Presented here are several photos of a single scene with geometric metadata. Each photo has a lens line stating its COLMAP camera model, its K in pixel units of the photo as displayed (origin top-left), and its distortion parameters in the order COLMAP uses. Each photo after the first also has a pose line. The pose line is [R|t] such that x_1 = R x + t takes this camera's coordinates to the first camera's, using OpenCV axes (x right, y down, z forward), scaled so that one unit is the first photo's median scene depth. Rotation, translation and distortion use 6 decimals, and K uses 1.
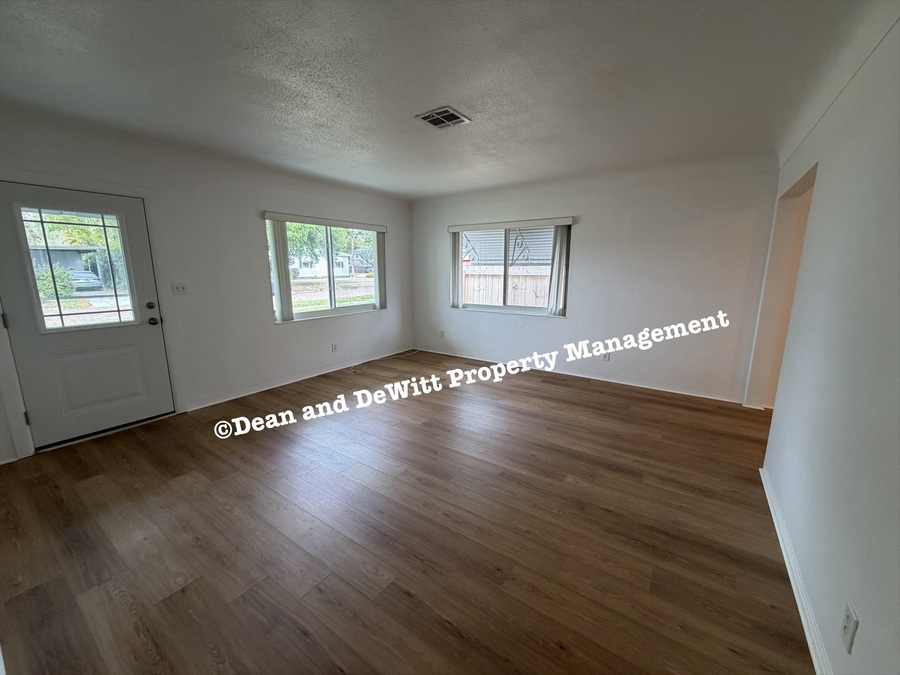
lens RADIAL K [[358.3, 0, 448.1], [0, 358.3, 336.4], [0, 0, 1]] dist [-0.001204, -0.000113]
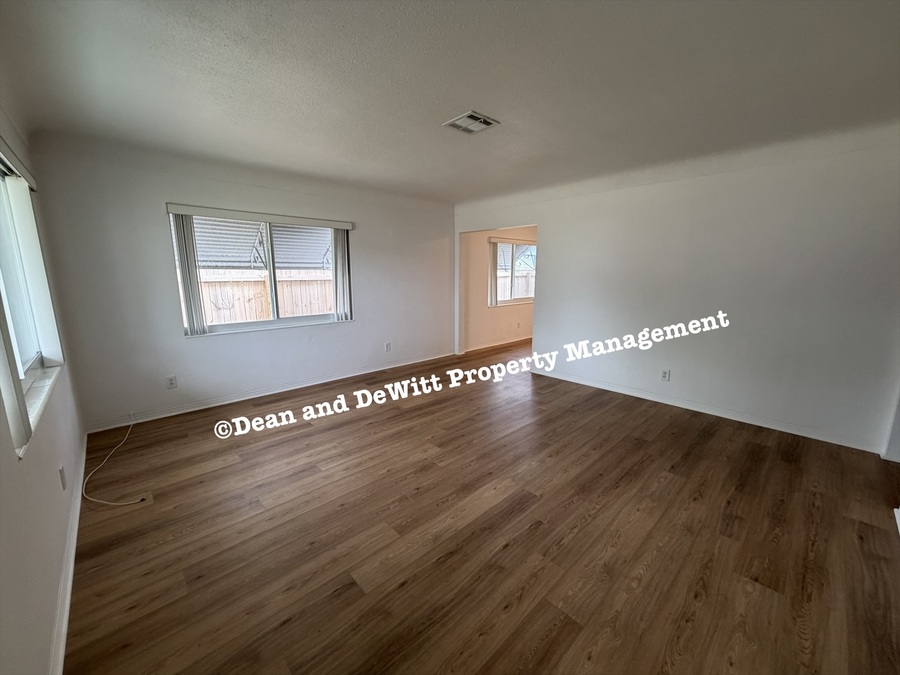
lens RADIAL K [[358.3, 0, 448.1], [0, 358.3, 336.4], [0, 0, 1]] dist [-0.001204, -0.000113]
pose [[0.201959, -0.173285, 0.963942, -0.876235], [0.184516, 0.973331, 0.136314, -0.140393], [-0.961856, 0.150333, 0.228546, 0.737264]]
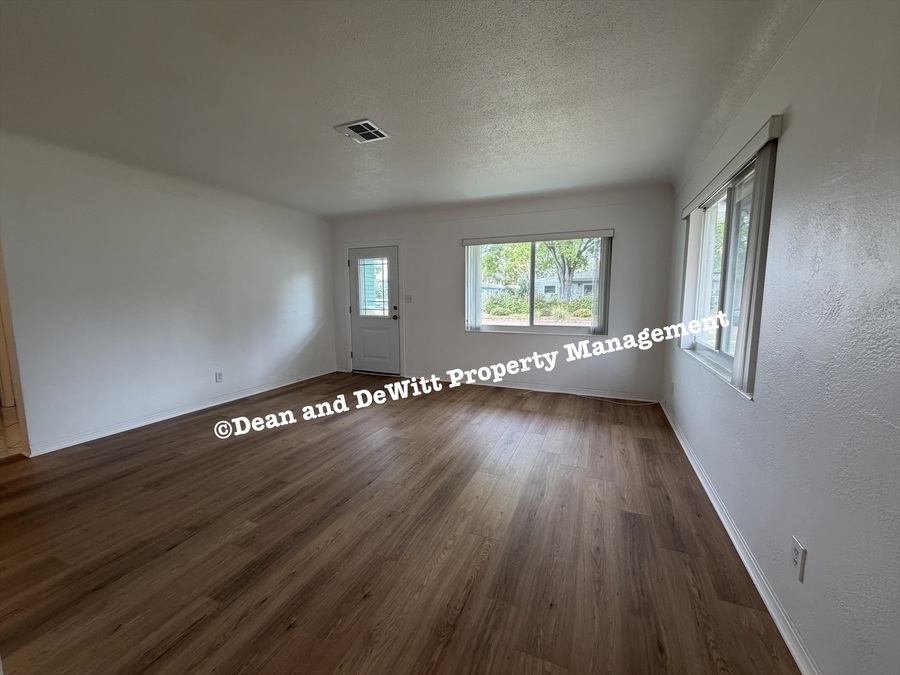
lens RADIAL K [[358.3, 0, 448.1], [0, 358.3, 336.4], [0, 0, 1]] dist [-0.001204, -0.000113]
pose [[0.202956, 0.108597, -0.973147, 0.875593], [-0.180988, 0.980867, 0.071713, -0.120344], [0.962316, 0.161573, 0.218728, 0.881530]]
